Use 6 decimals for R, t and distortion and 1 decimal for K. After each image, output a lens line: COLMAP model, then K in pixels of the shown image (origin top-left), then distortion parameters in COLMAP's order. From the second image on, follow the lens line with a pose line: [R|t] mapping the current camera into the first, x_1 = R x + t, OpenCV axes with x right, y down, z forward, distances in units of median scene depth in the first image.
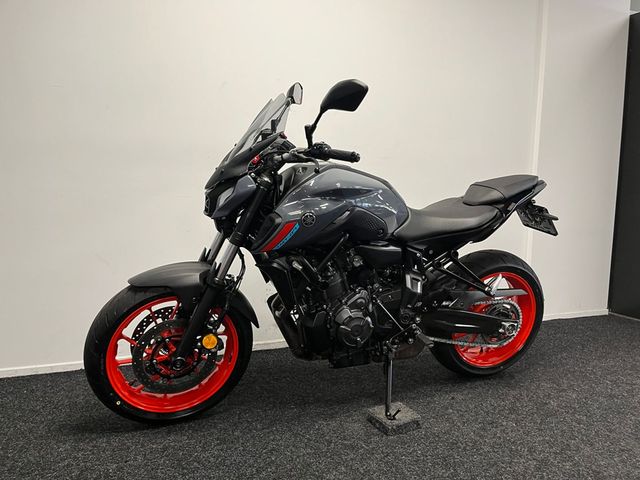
lens RADIAL K [[474.9, 0, 316.6], [0, 474.9, 242.6], [0, 0, 1]] dist [0.076240, -0.107255]
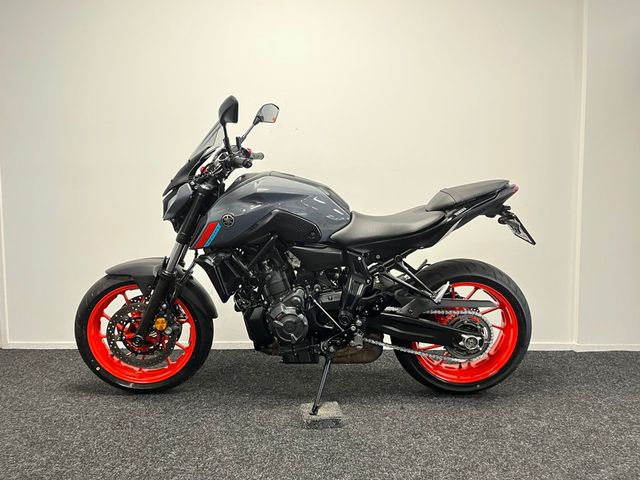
lens RADIAL K [[476.1, 0, 320.0], [0, 476.1, 240.0], [0, 0, 1]] dist [0.072341, -0.104718]
pose [[0.938511, 0.010581, -0.345087, 0.511927], [-0.032099, 0.997875, -0.056700, 0.049410], [0.343754, 0.064291, 0.936856, 0.008298]]
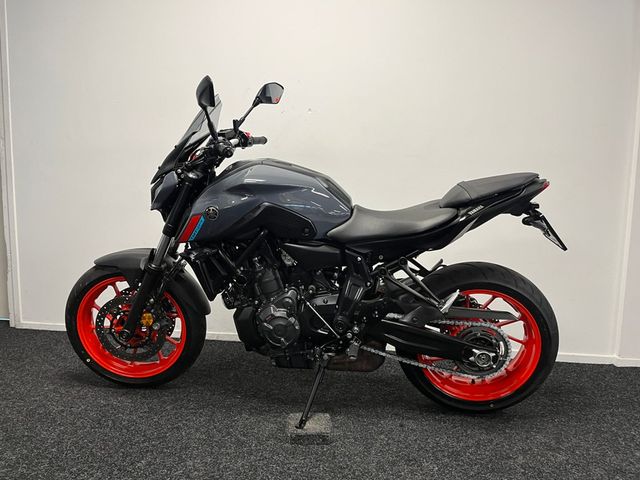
lens RADIAL K [[474.9, 0, 316.6], [0, 474.9, 242.6], [0, 0, 1]] dist [0.076240, -0.107255]
pose [[0.895610, 0.059799, -0.440803, 0.570012], [-0.066246, 0.997803, 0.000765, -0.000619], [0.439880, 0.028516, 0.897604, 0.147629]]
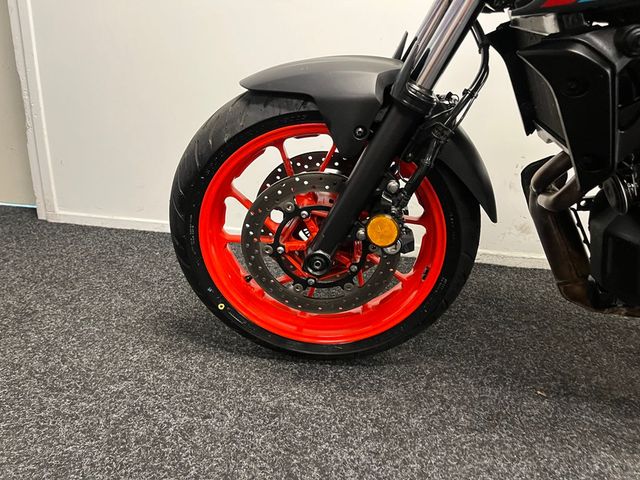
lens RADIAL K [[474.5, 0, 324.8], [0, 474.5, 233.3], [0, 0, 1]] dist [0.067153, -0.095021]
pose [[0.887076, 0.178916, -0.425542, -0.070835], [-0.095051, 0.972876, 0.210898, 0.108970], [0.451732, -0.146634, 0.880021, 0.527308]]
